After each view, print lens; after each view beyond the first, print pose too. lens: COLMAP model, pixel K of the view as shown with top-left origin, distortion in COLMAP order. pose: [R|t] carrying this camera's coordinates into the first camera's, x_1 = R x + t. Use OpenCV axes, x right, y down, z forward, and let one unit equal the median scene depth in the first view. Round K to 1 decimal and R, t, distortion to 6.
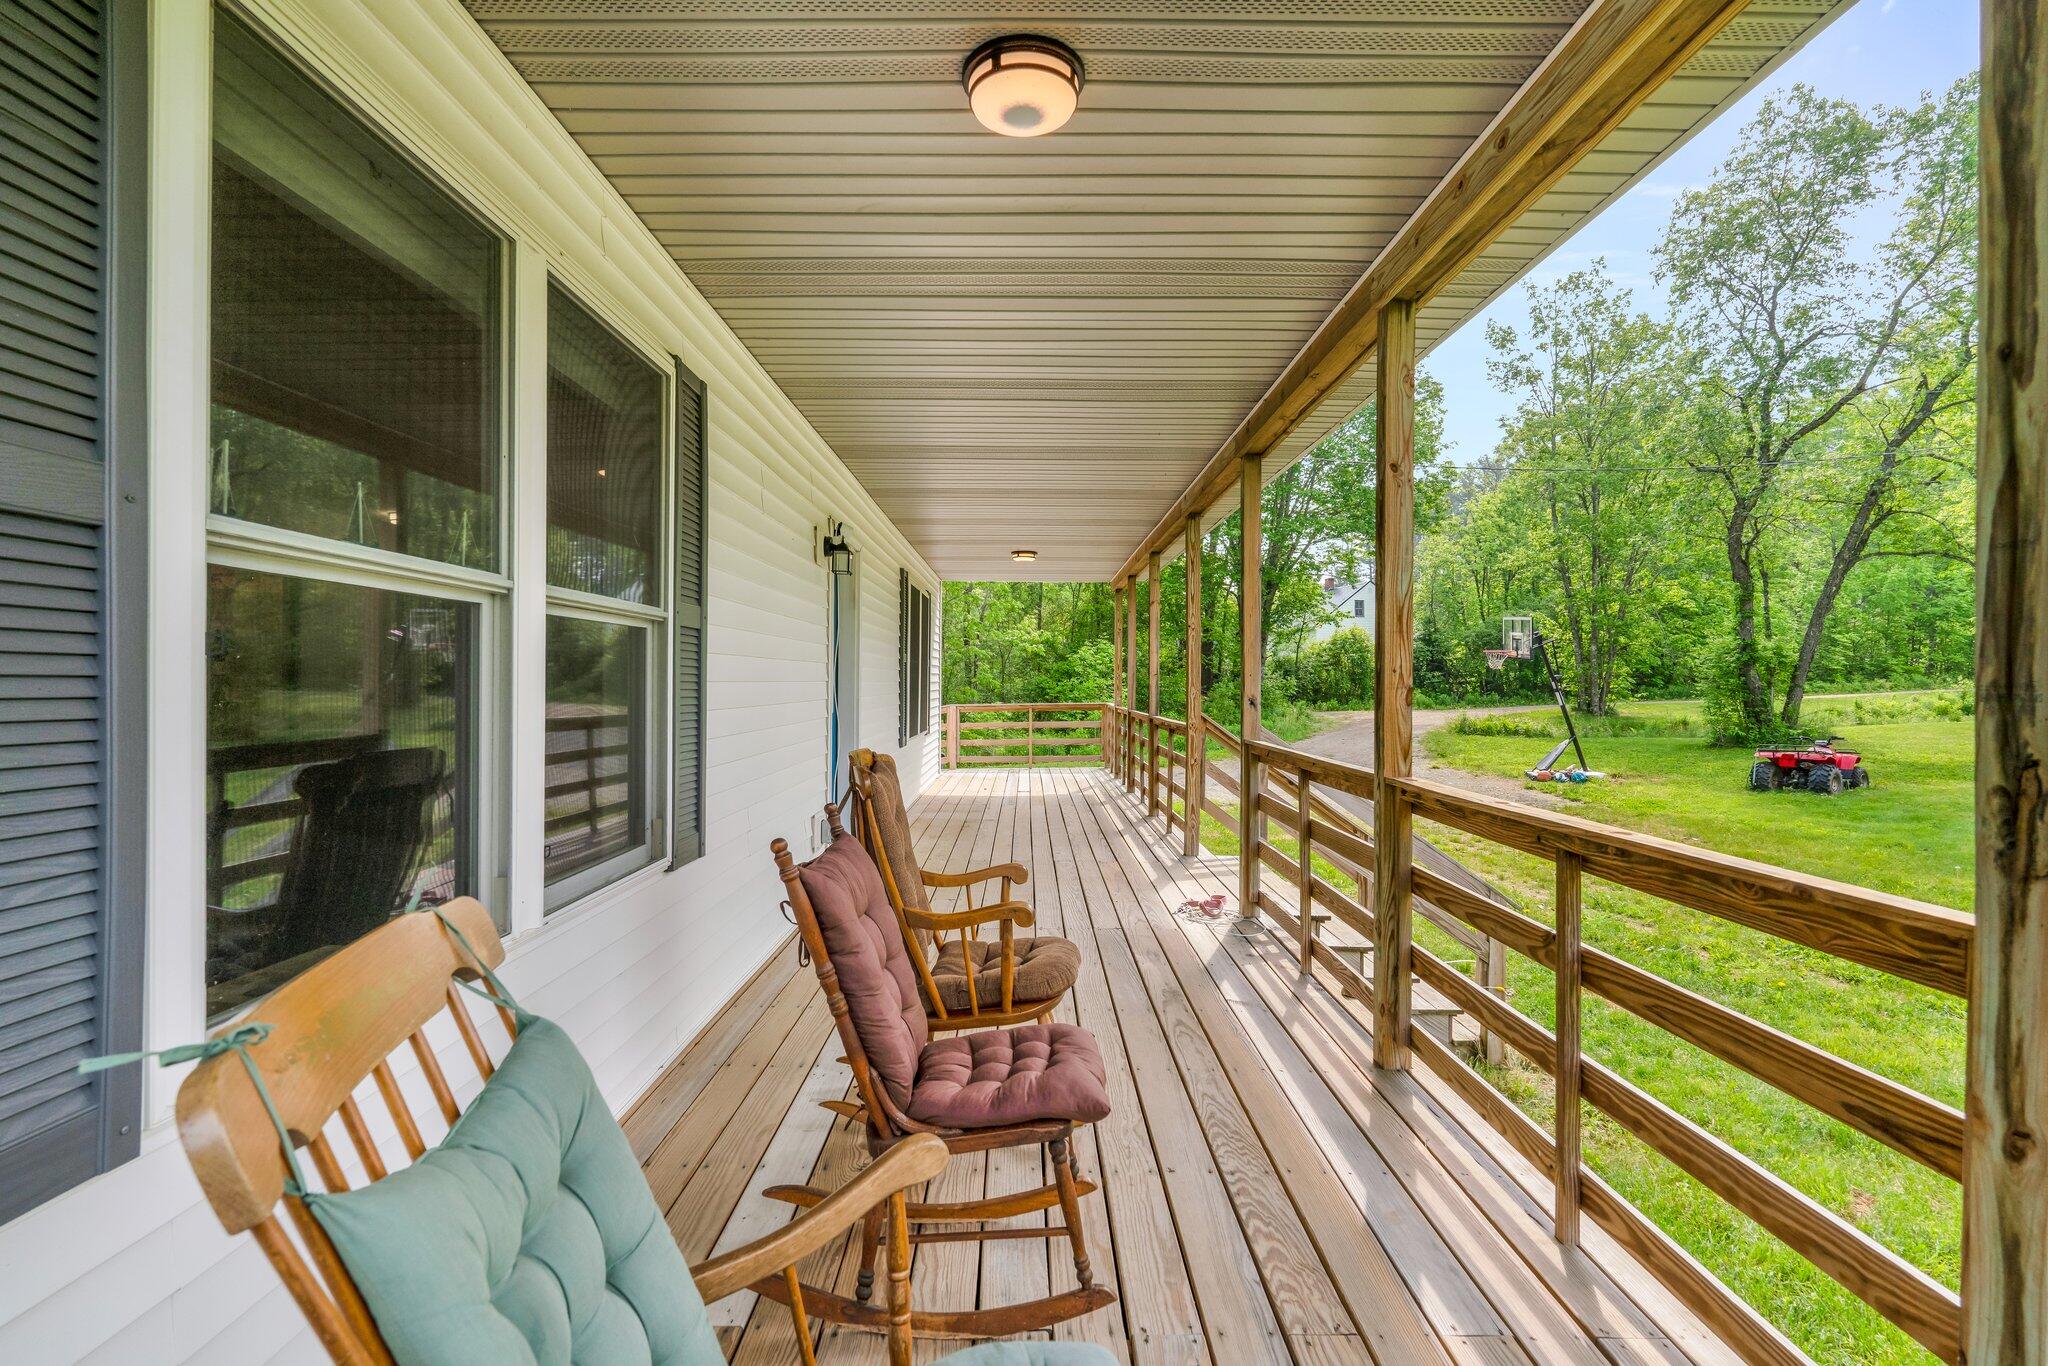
lens RADIAL K [[988.3, 0, 1023.0], [0, 988.3, 683.0], [0, 0, 1]] dist [-0.001142, -0.001021]
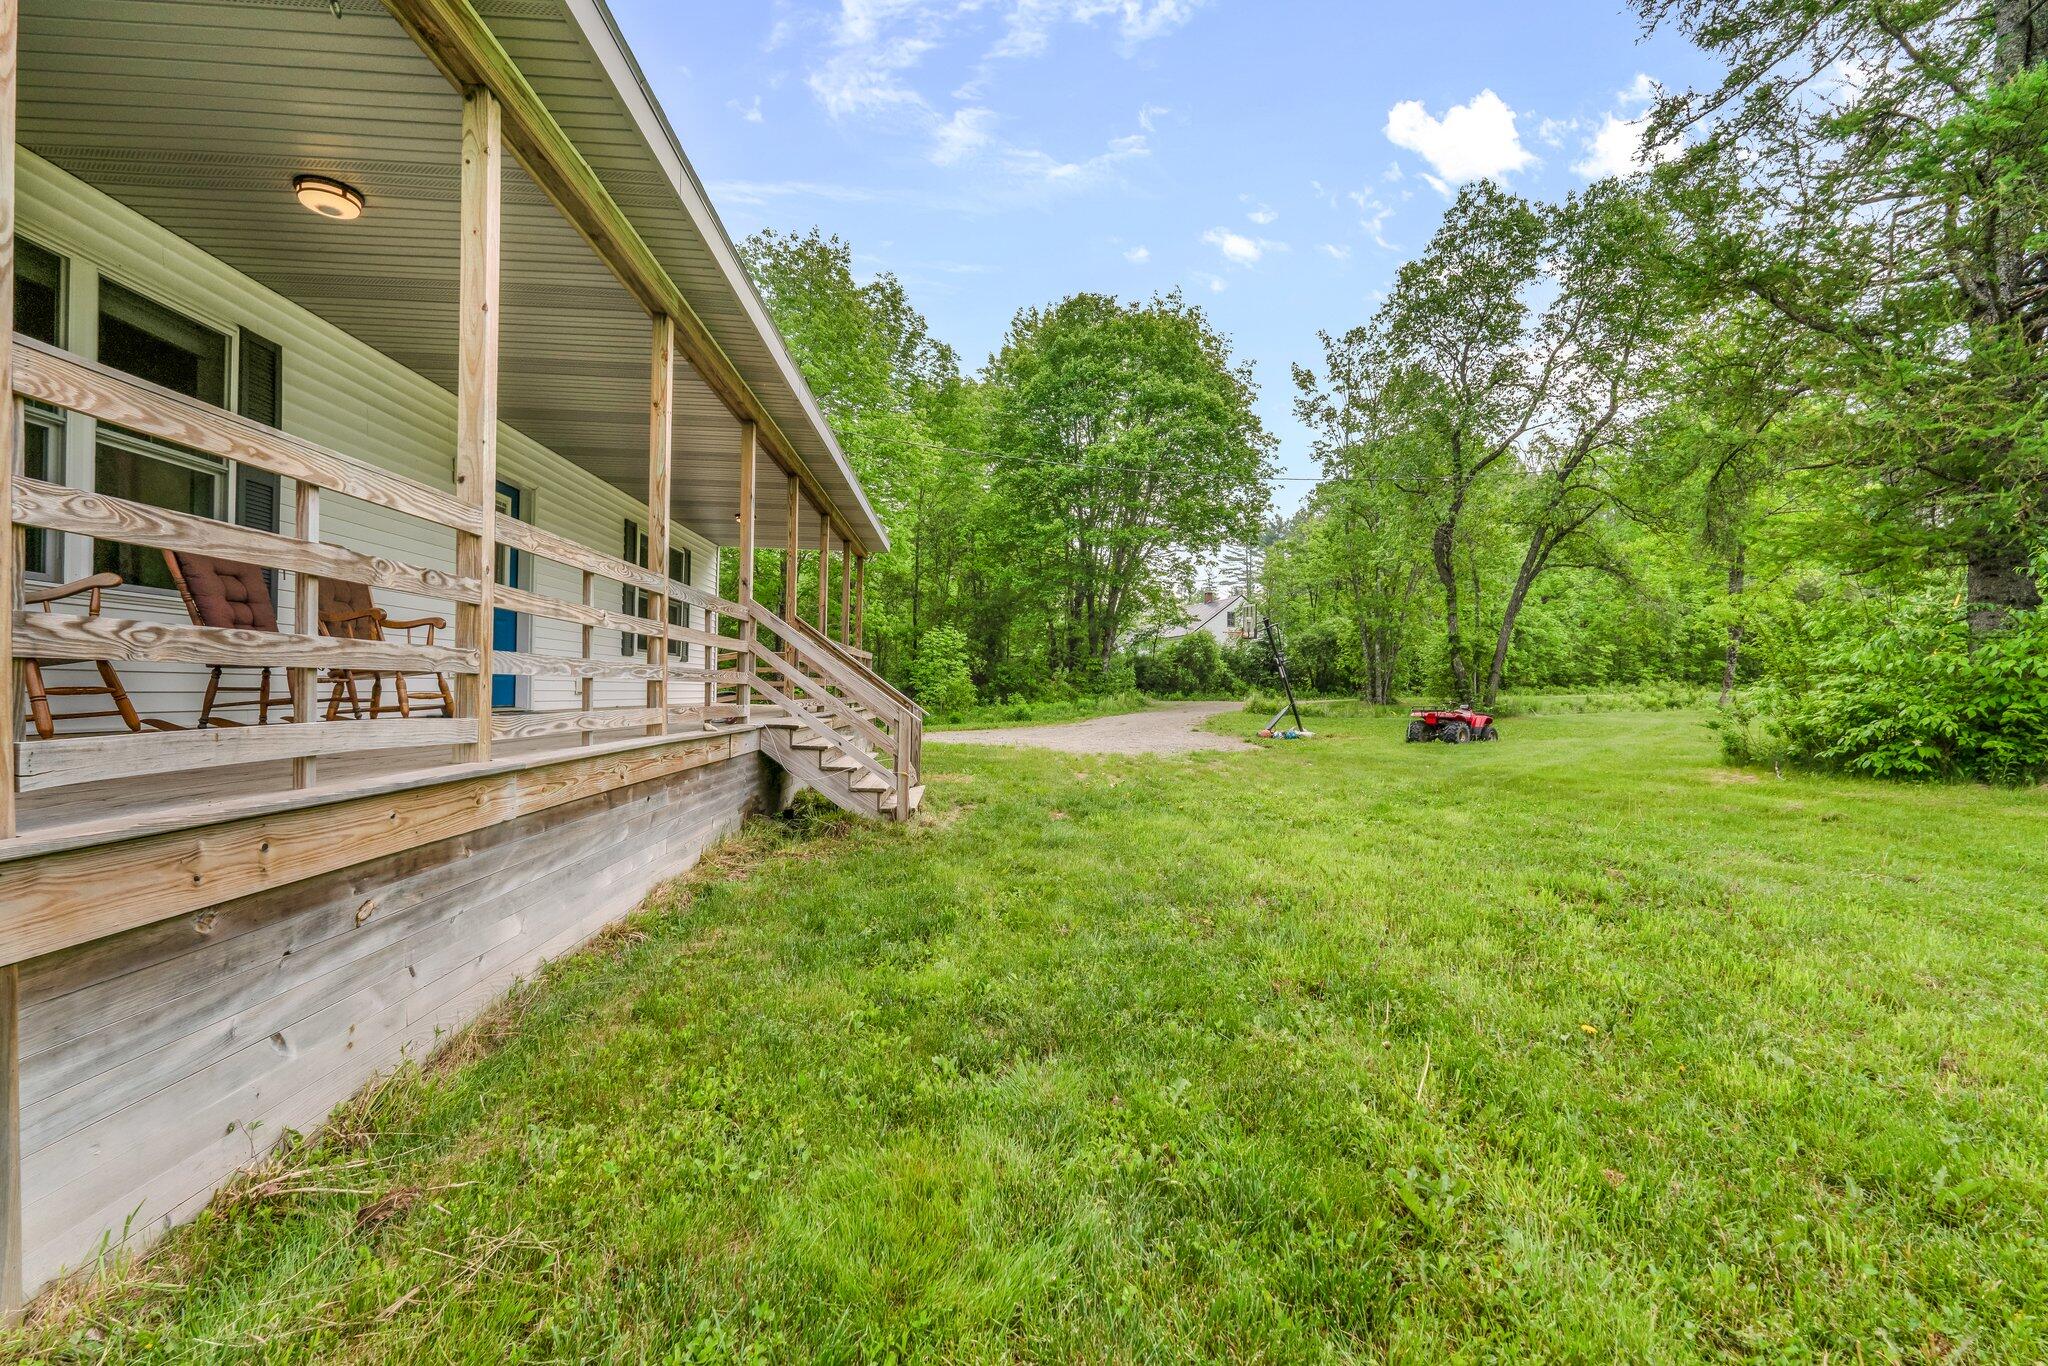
lens RADIAL K [[921.6, 0, 1028.0], [0, 921.6, 691.5], [0, 0, 1]] dist [0.000149, 0.000279]
pose [[0.997226, 0.021609, 0.071234, 0.128354], [-0.021687, 0.999765, 0.000318, 0.039888], [-0.071211, -0.001862, 0.997460, -0.100825]]
